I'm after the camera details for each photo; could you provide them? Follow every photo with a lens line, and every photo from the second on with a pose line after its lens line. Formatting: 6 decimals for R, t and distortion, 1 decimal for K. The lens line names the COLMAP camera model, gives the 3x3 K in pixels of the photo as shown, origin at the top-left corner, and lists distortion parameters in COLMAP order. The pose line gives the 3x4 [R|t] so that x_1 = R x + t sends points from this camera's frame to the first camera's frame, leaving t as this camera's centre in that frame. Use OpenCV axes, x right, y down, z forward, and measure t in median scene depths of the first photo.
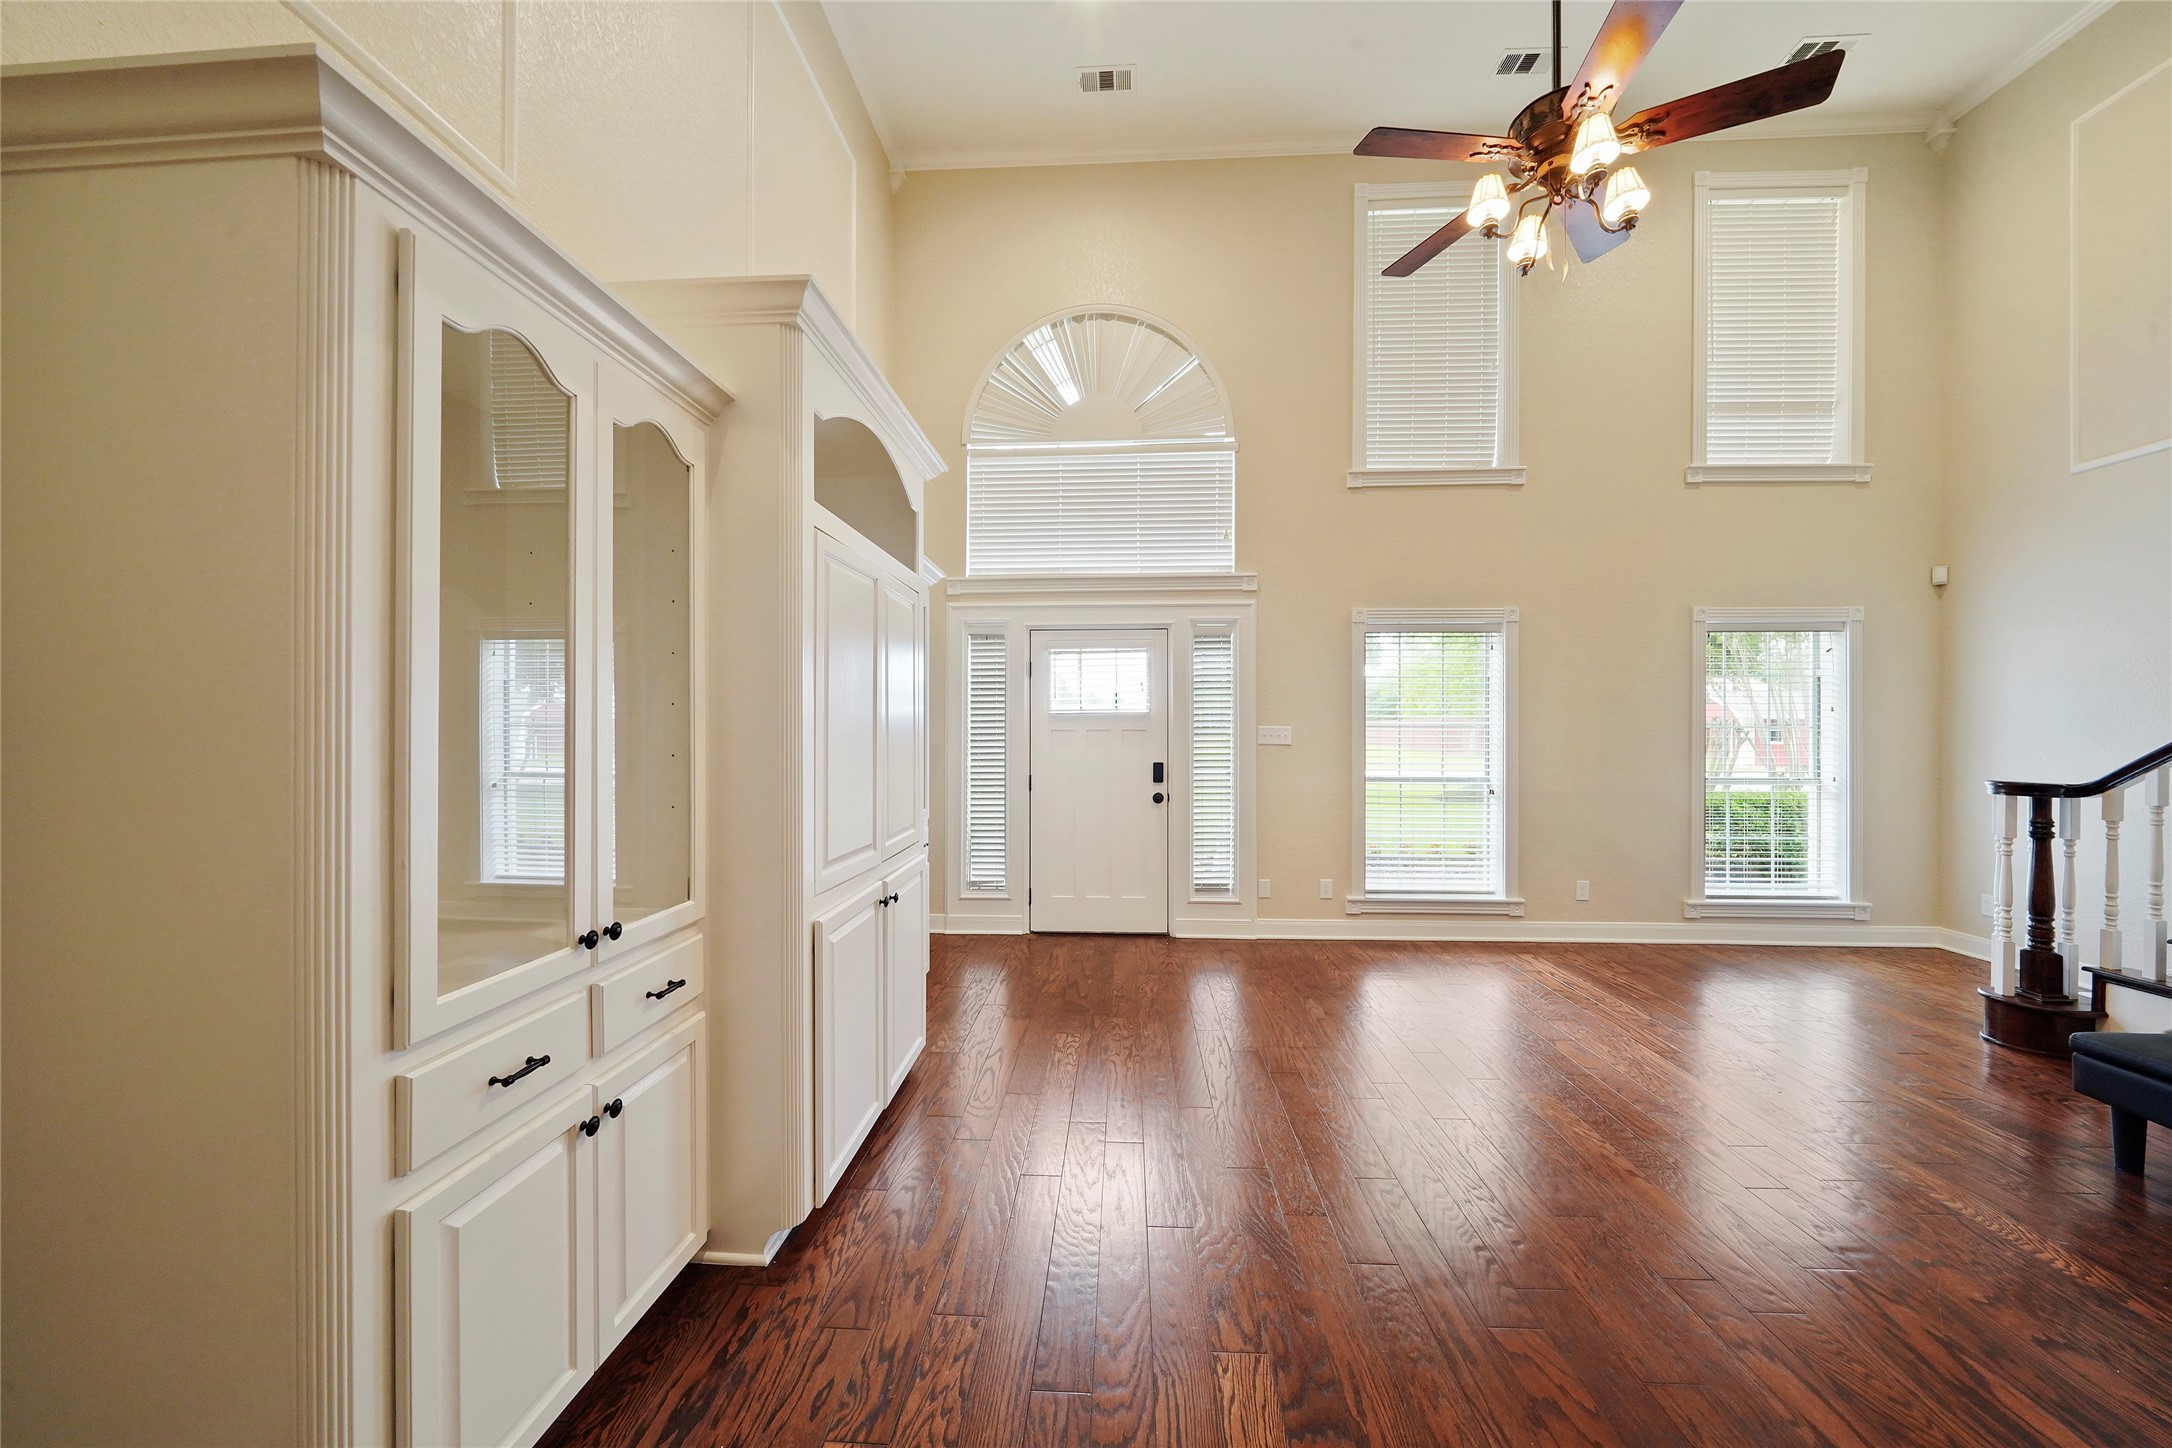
lens RADIAL K [[737.4, 0, 1094.9], [0, 737.4, 726.8], [0, 0, 1]] dist [-0.006705, 0.000055]
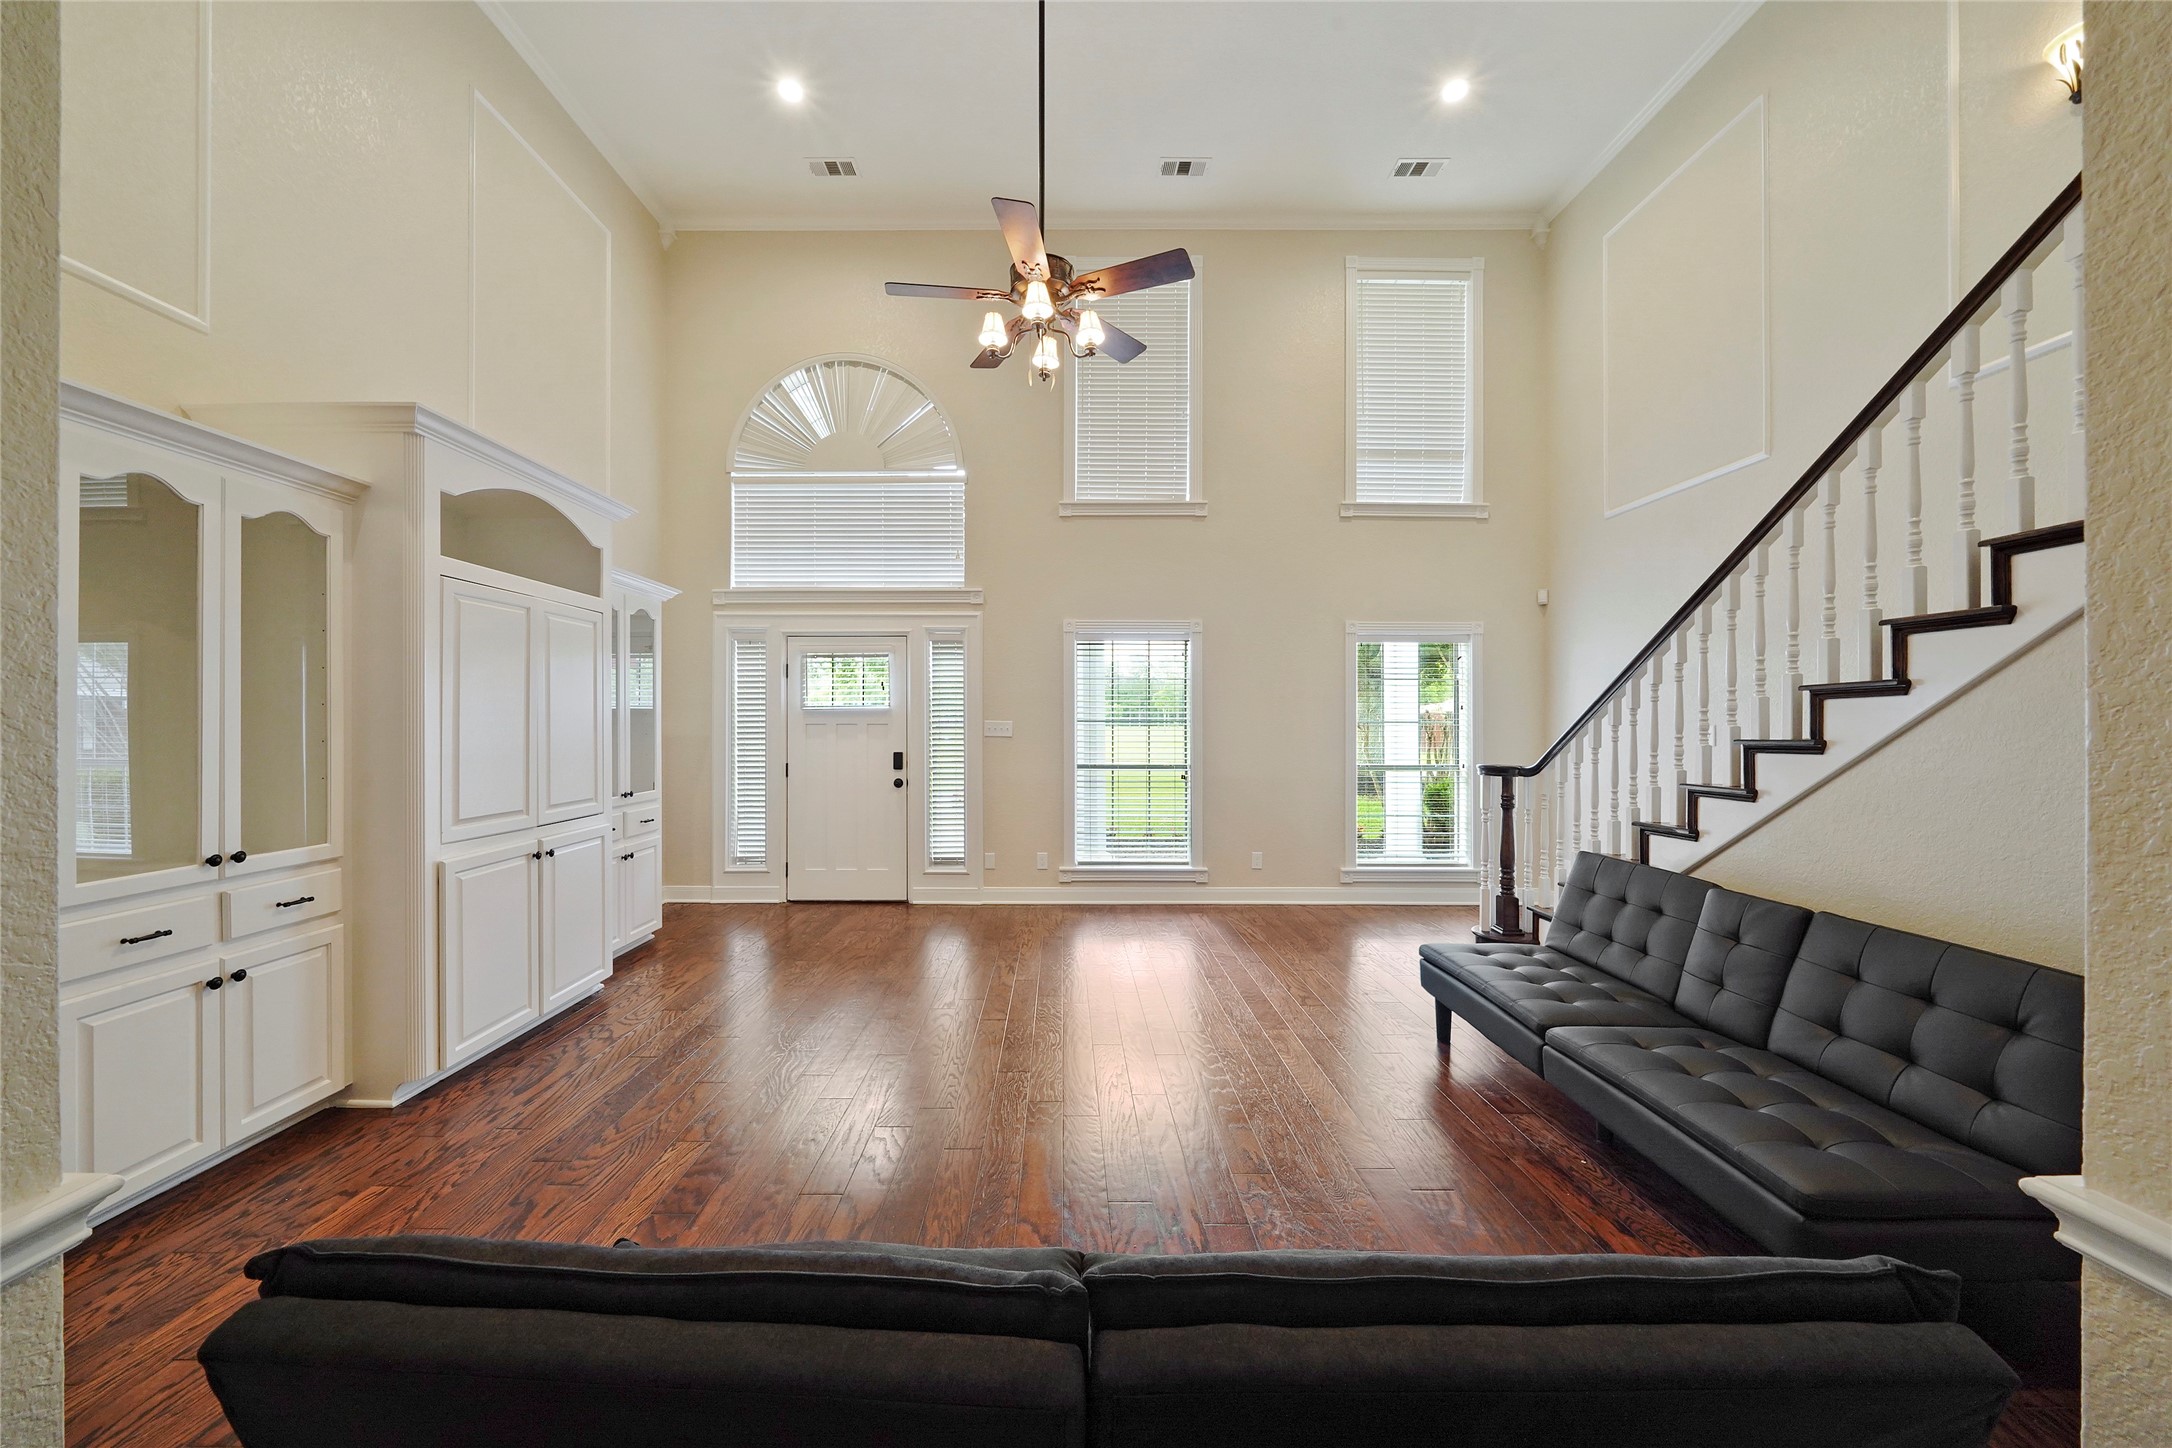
lens RADIAL K [[760.6, 0, 1087.1], [0, 760.6, 720.9], [0, 0, 1]] dist [-0.007241, 0.000191]
pose [[0.998677, 0.001706, 0.051398, 0.333576], [-0.001713, 0.999999, 0.000109, -0.000909], [-0.051398, -0.000197, 0.998678, -0.209282]]
